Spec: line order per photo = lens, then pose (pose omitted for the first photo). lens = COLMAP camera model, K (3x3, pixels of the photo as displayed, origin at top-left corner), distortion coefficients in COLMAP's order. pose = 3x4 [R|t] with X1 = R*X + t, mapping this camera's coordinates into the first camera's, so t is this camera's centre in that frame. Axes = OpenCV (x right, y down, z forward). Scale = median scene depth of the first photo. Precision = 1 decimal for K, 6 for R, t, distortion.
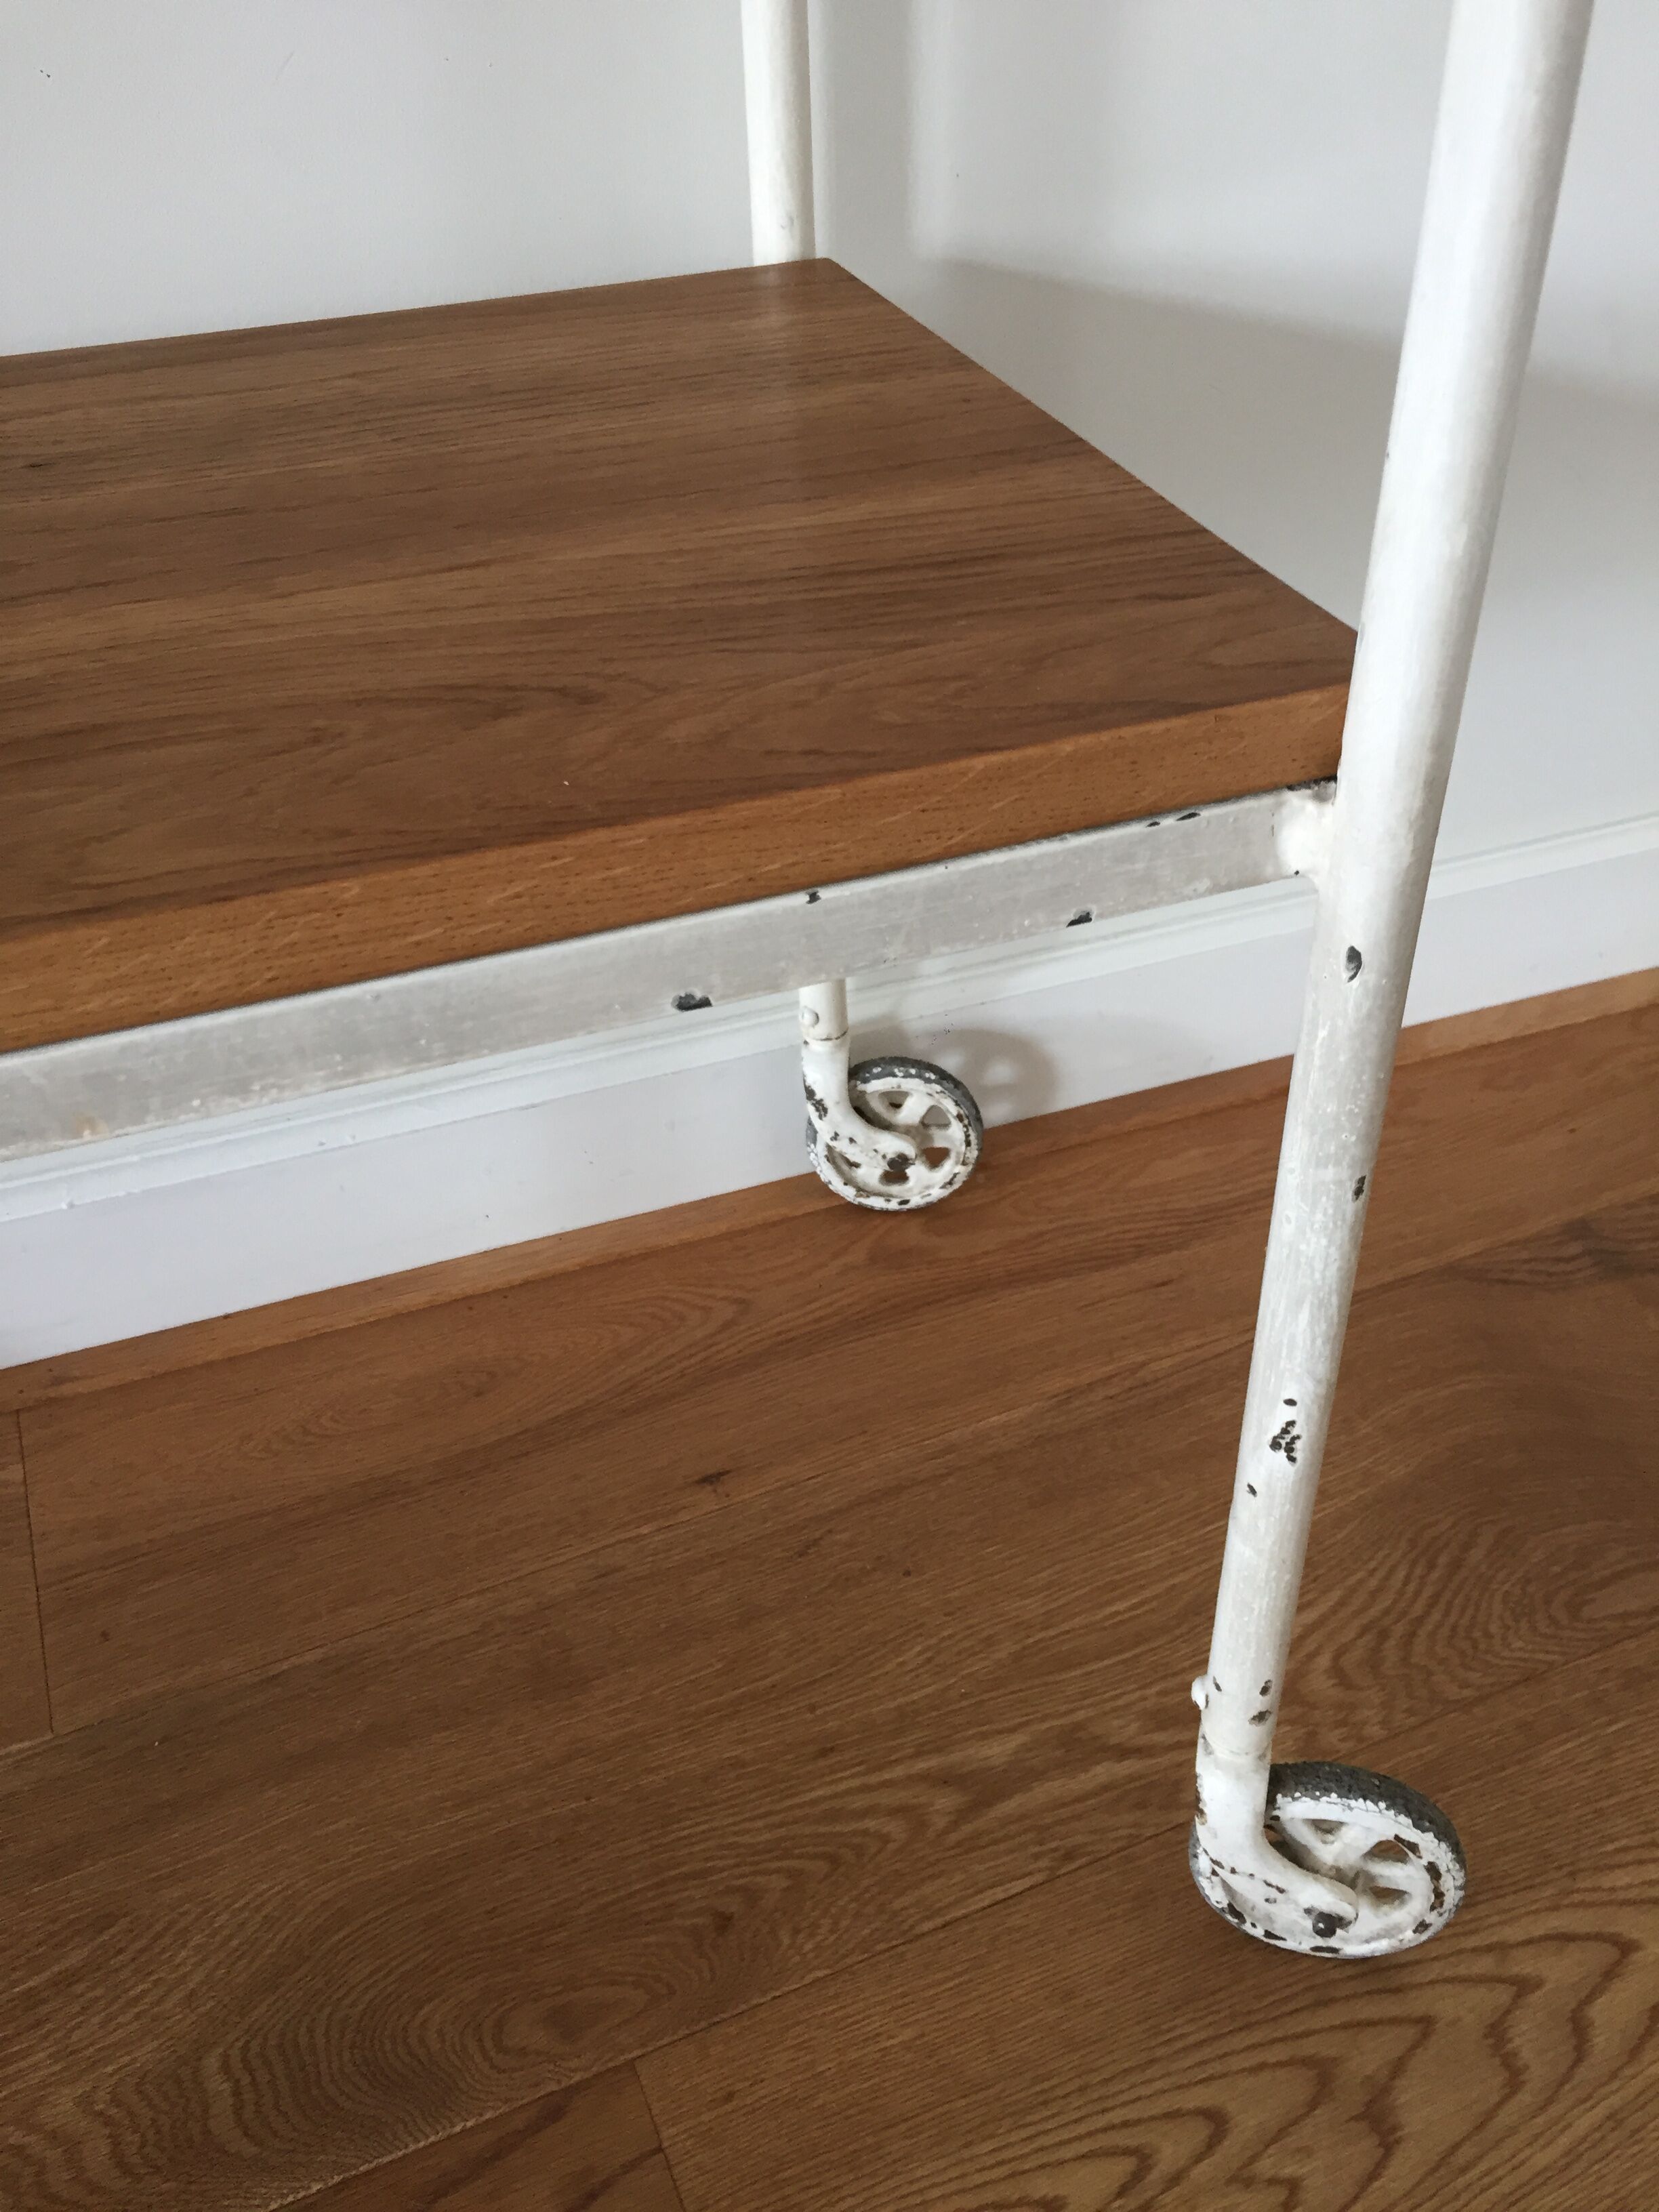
lens RADIAL K [[1911.5, 0, 843.9], [0, 1911.5, 1104.6], [0, 0, 1]] dist [0.078081, -0.114397]
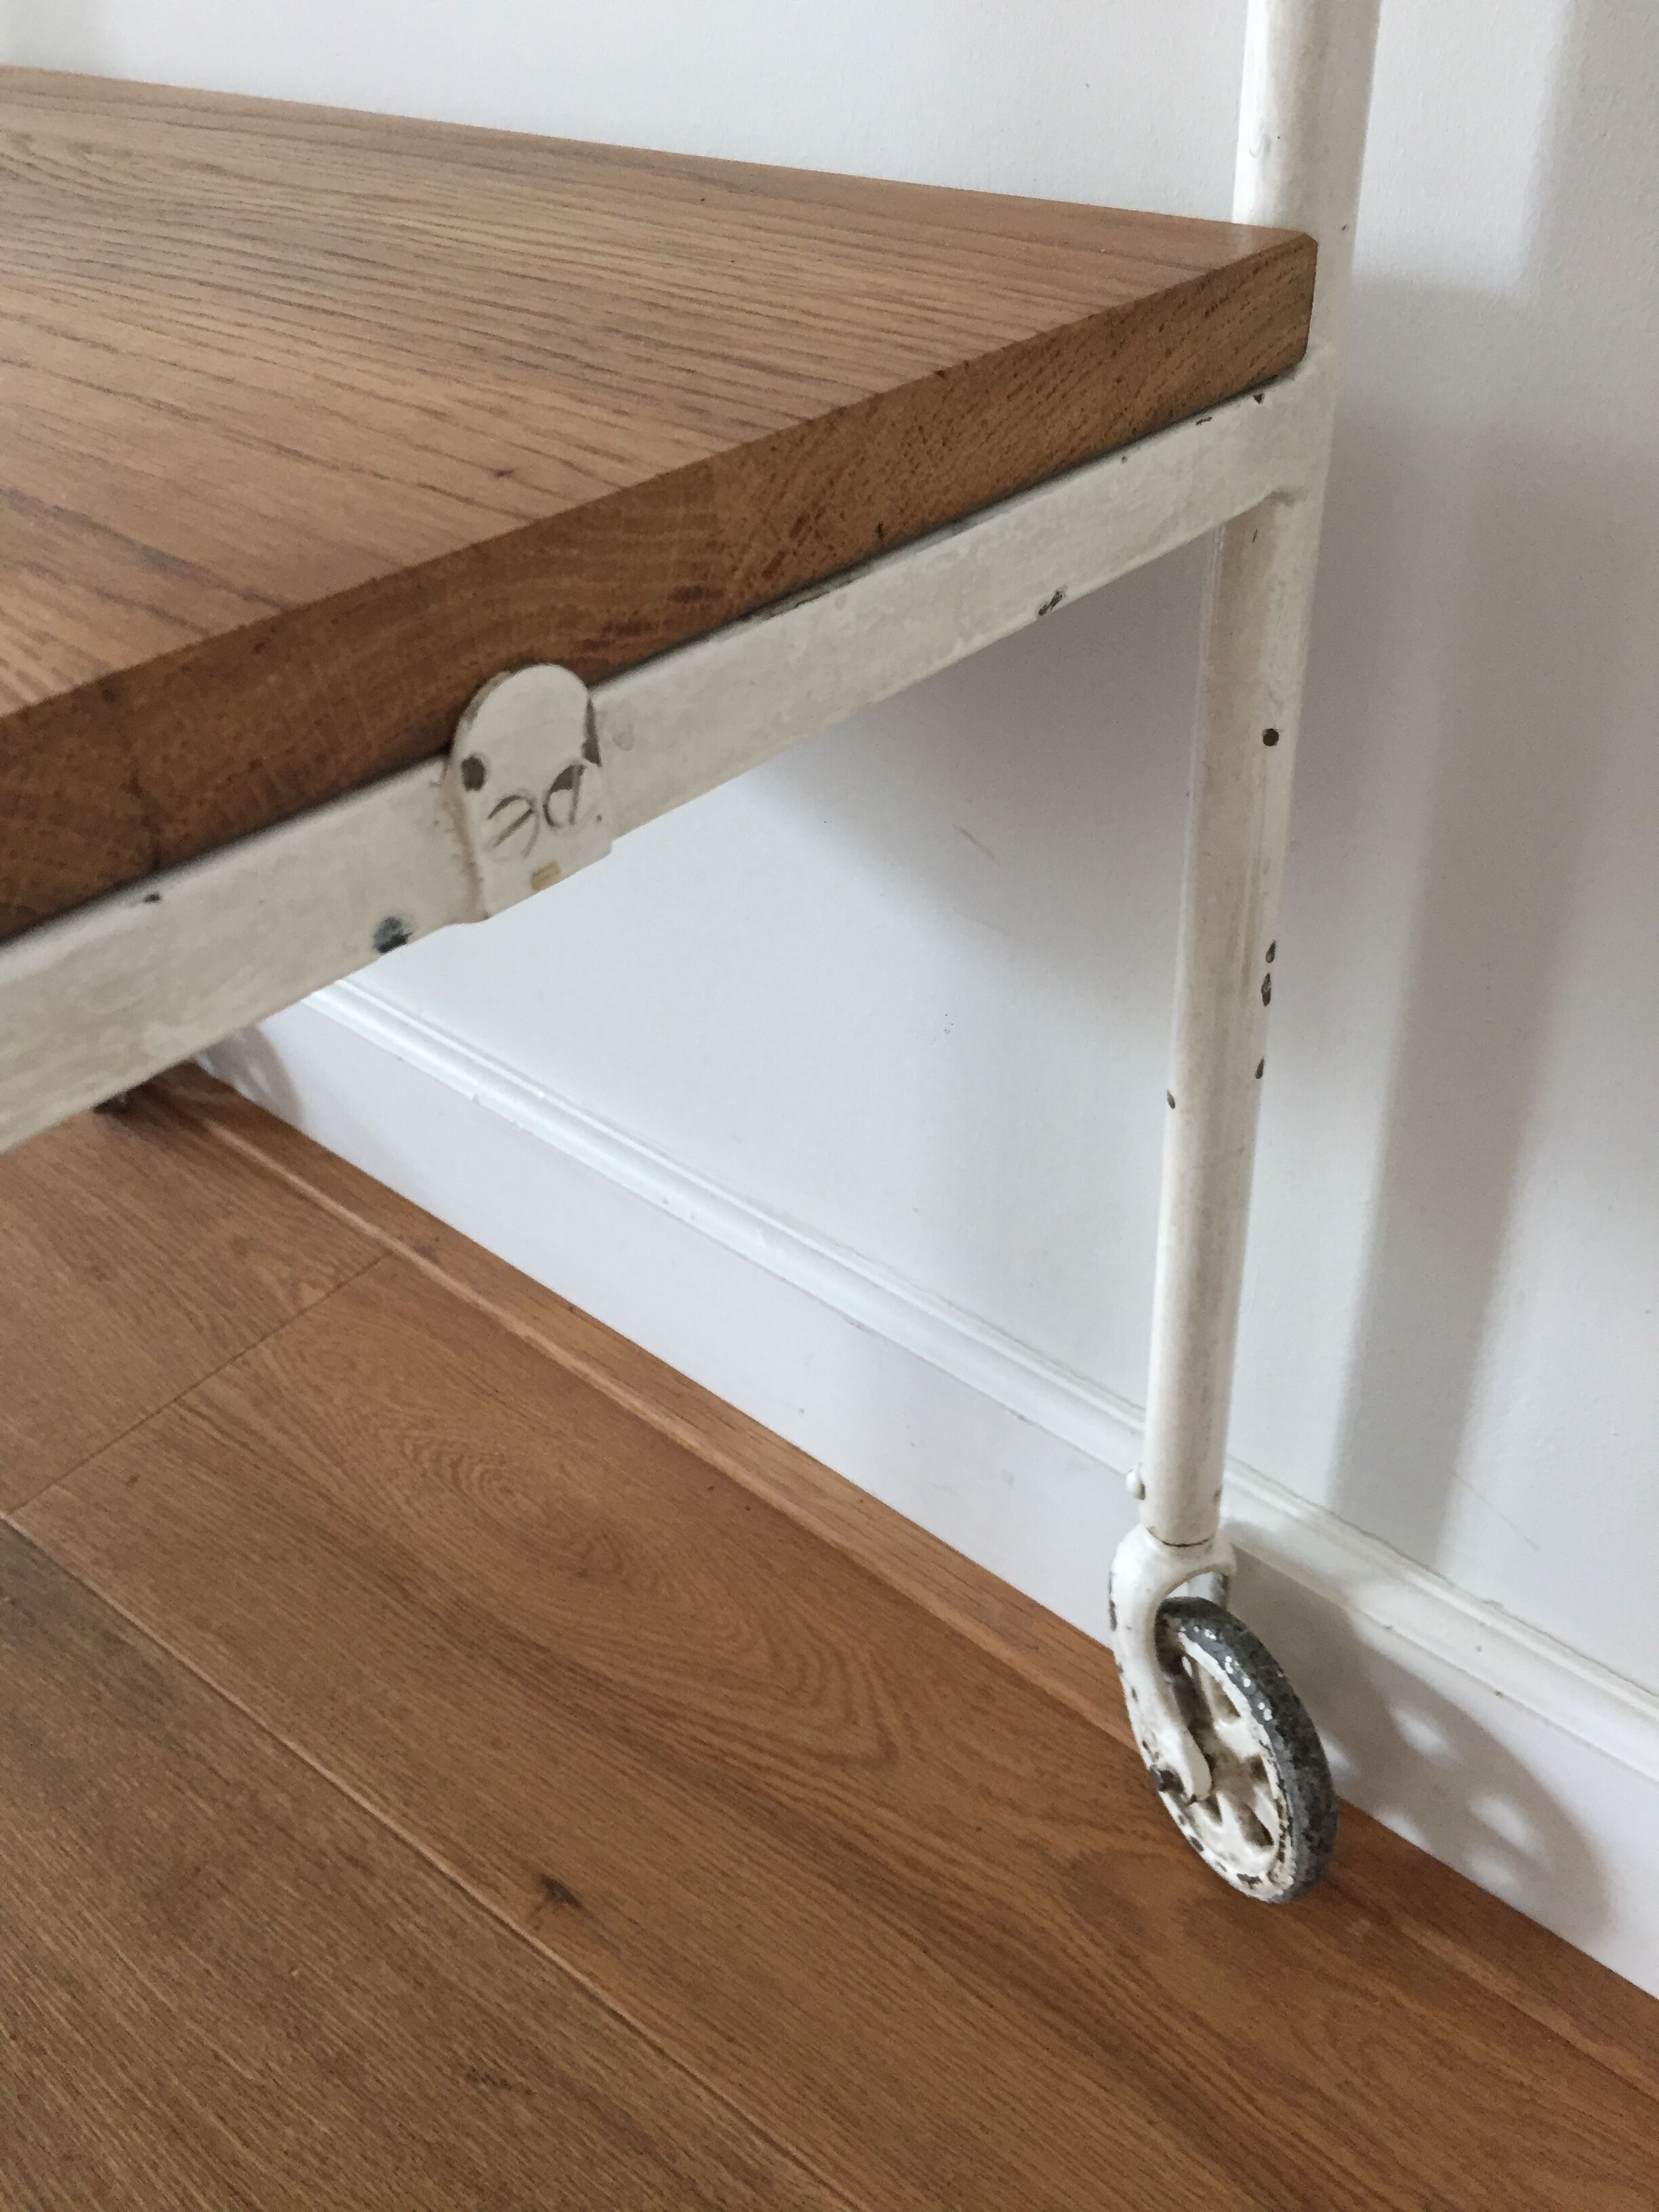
lens RADIAL K [[1911.5, 0, 870.5], [0, 1911.5, 1097.1], [0, 0, 1]] dist [0.078081, -0.114397]
pose [[0.479258, 0.516045, -0.709936, 0.426839], [-0.512939, 0.821050, 0.250542, -0.351464], [0.712184, 0.244080, 0.658194, 0.706276]]
